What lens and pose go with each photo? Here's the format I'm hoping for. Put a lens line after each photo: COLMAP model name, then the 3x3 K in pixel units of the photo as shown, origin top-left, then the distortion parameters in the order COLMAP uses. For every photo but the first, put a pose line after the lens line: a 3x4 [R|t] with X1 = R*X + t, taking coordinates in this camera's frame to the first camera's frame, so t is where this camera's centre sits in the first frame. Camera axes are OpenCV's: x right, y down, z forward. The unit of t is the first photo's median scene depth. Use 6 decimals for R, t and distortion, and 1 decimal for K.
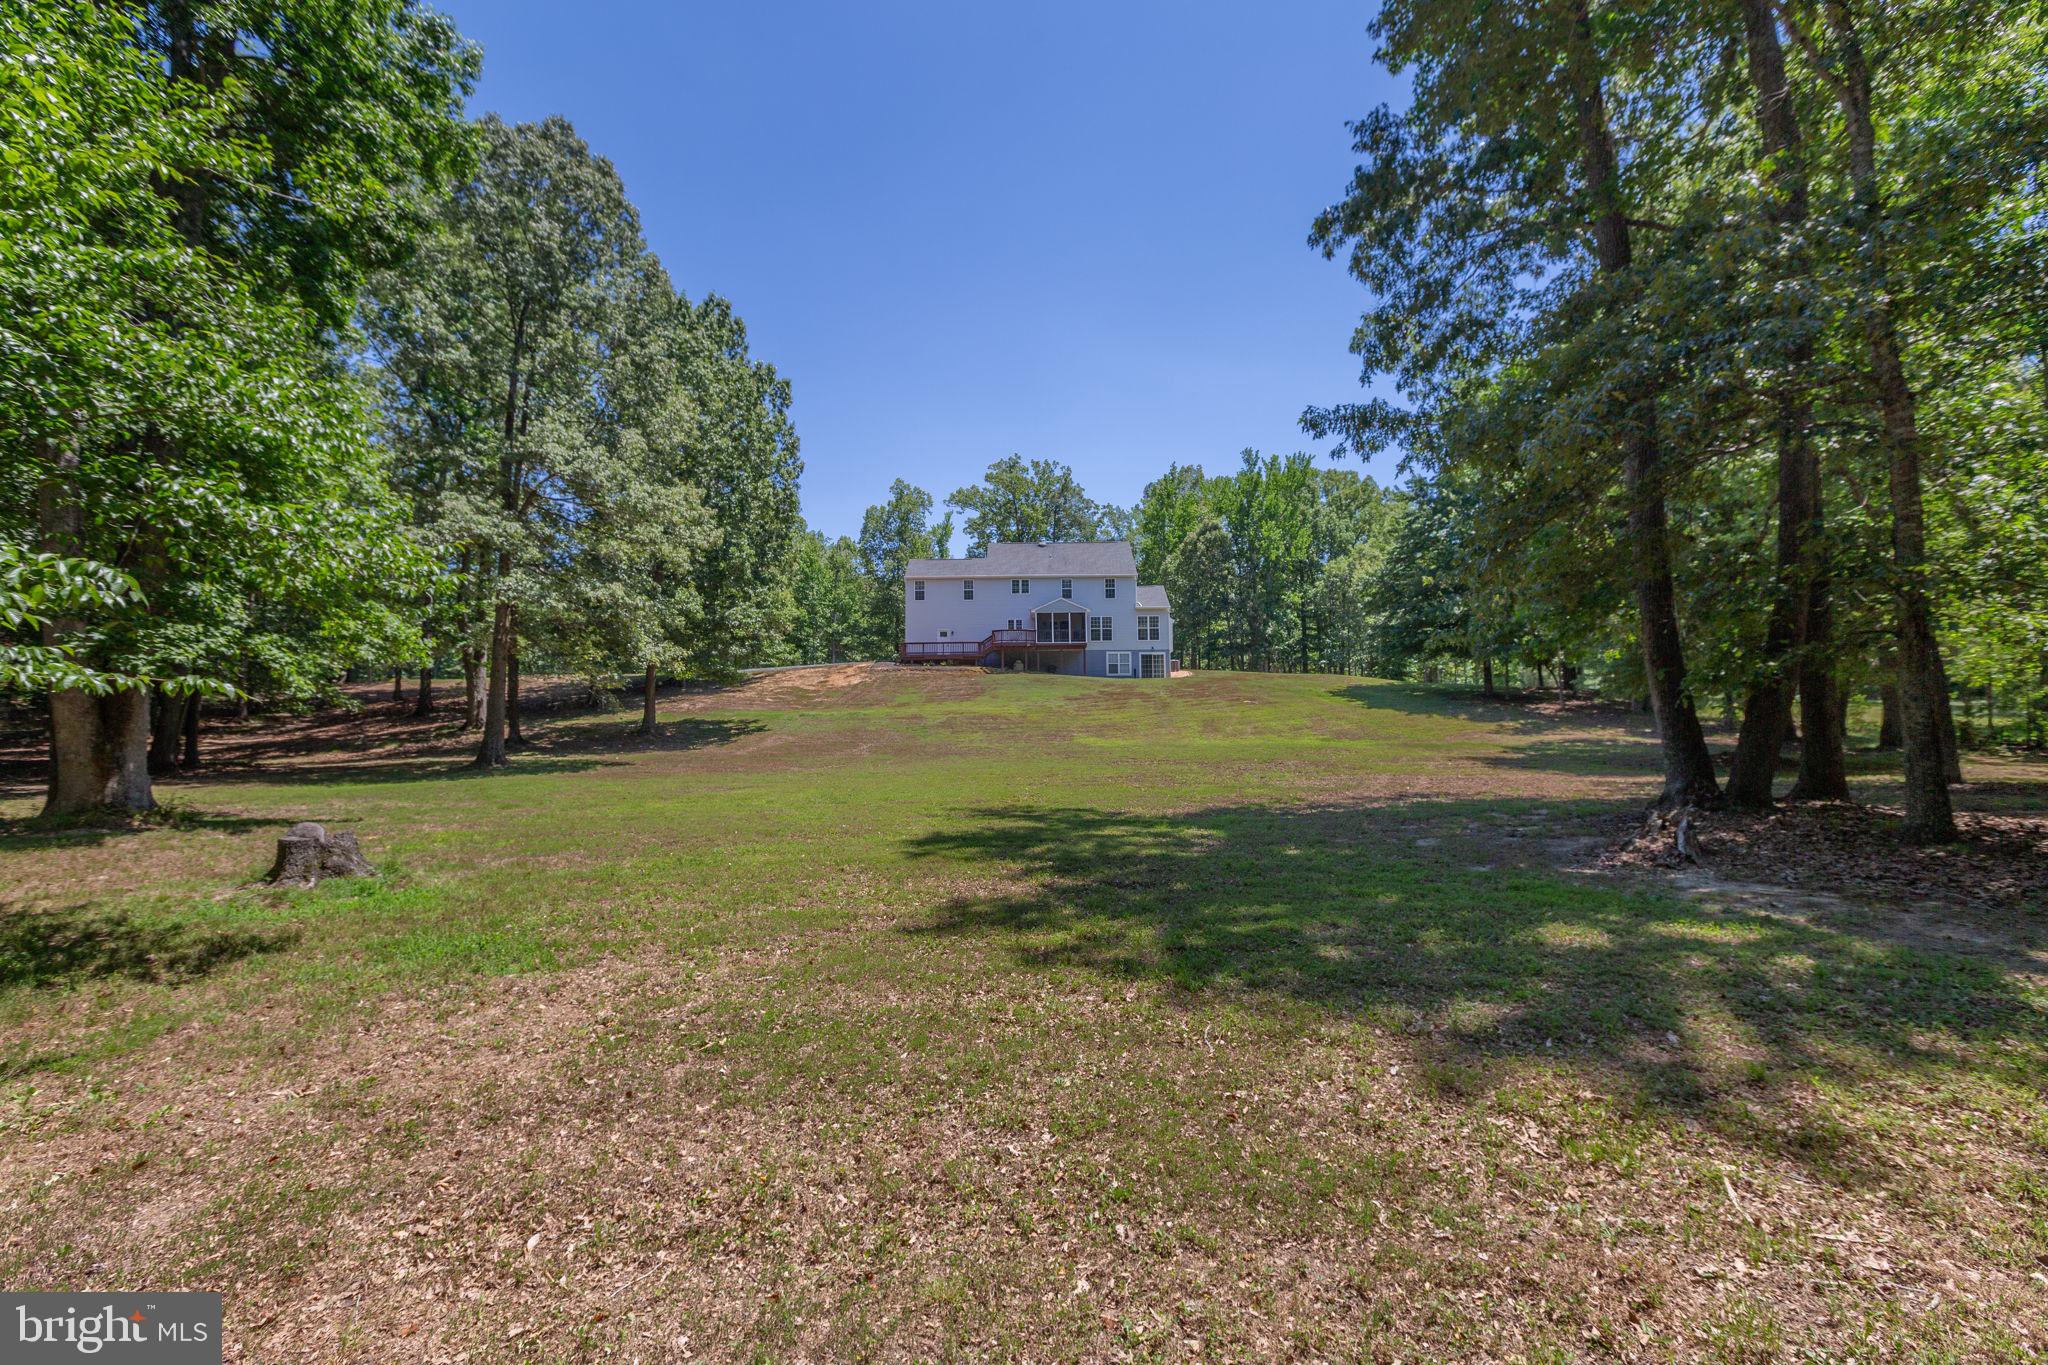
lens RADIAL K [[969.8, 0, 1024.0], [0, 969.8, 682.5], [0, 0, 1]] dist [0.000689, 0.000270]
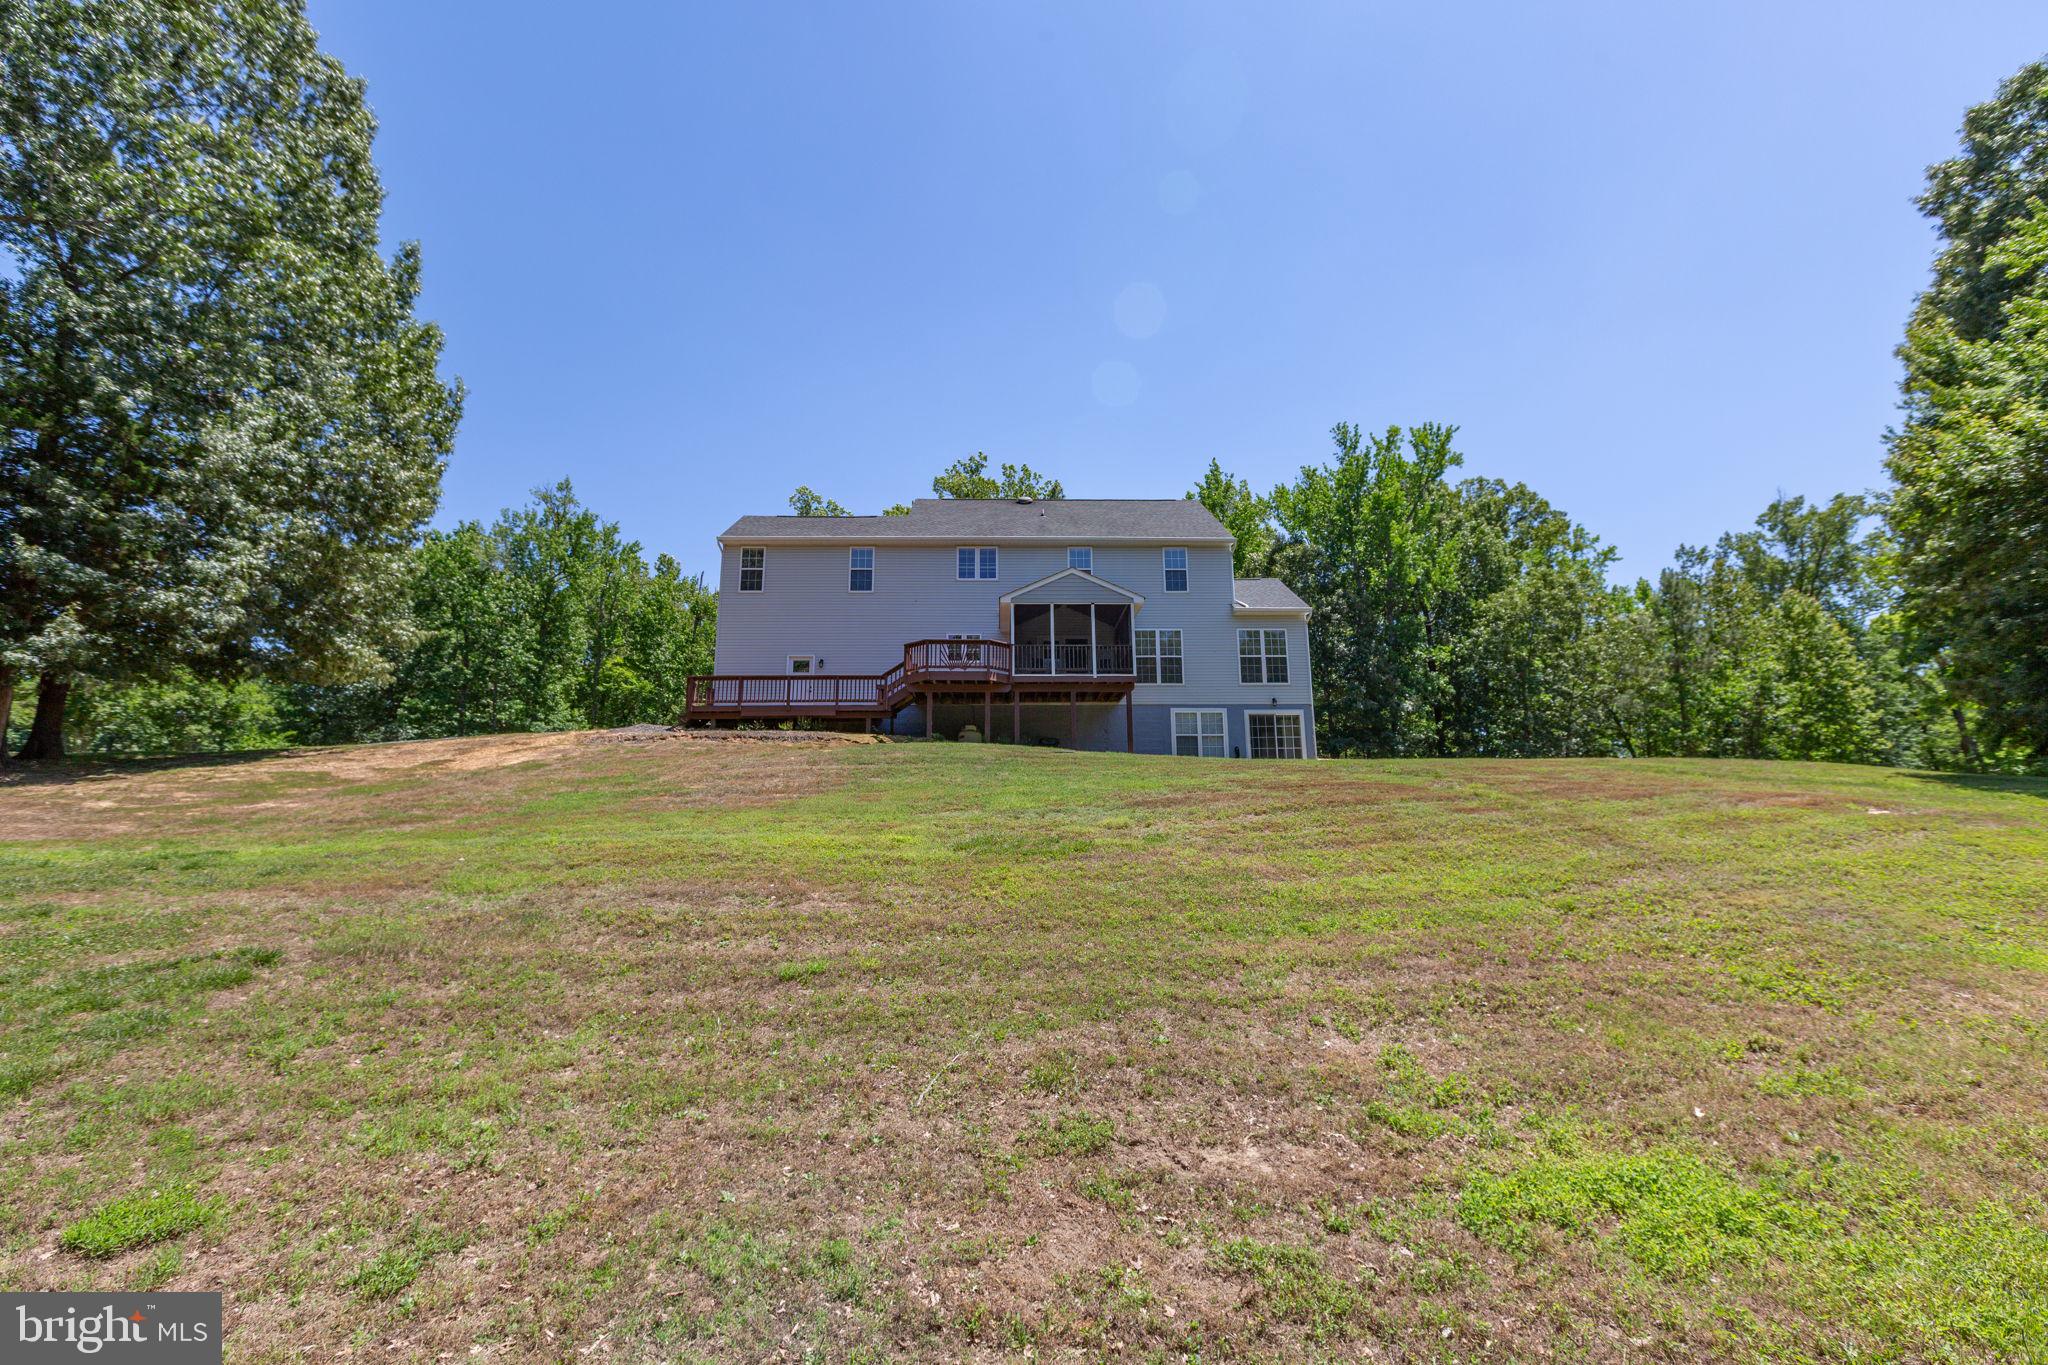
lens RADIAL K [[969.8, 0, 1024.0], [0, 969.8, 682.5], [0, 0, 1]] dist [0.000689, 0.000270]
pose [[0.999498, 0.007505, 0.030782, 0.004346], [-0.003468, 0.991616, -0.129170, 0.014017], [-0.031494, 0.128998, 0.991145, 0.562033]]
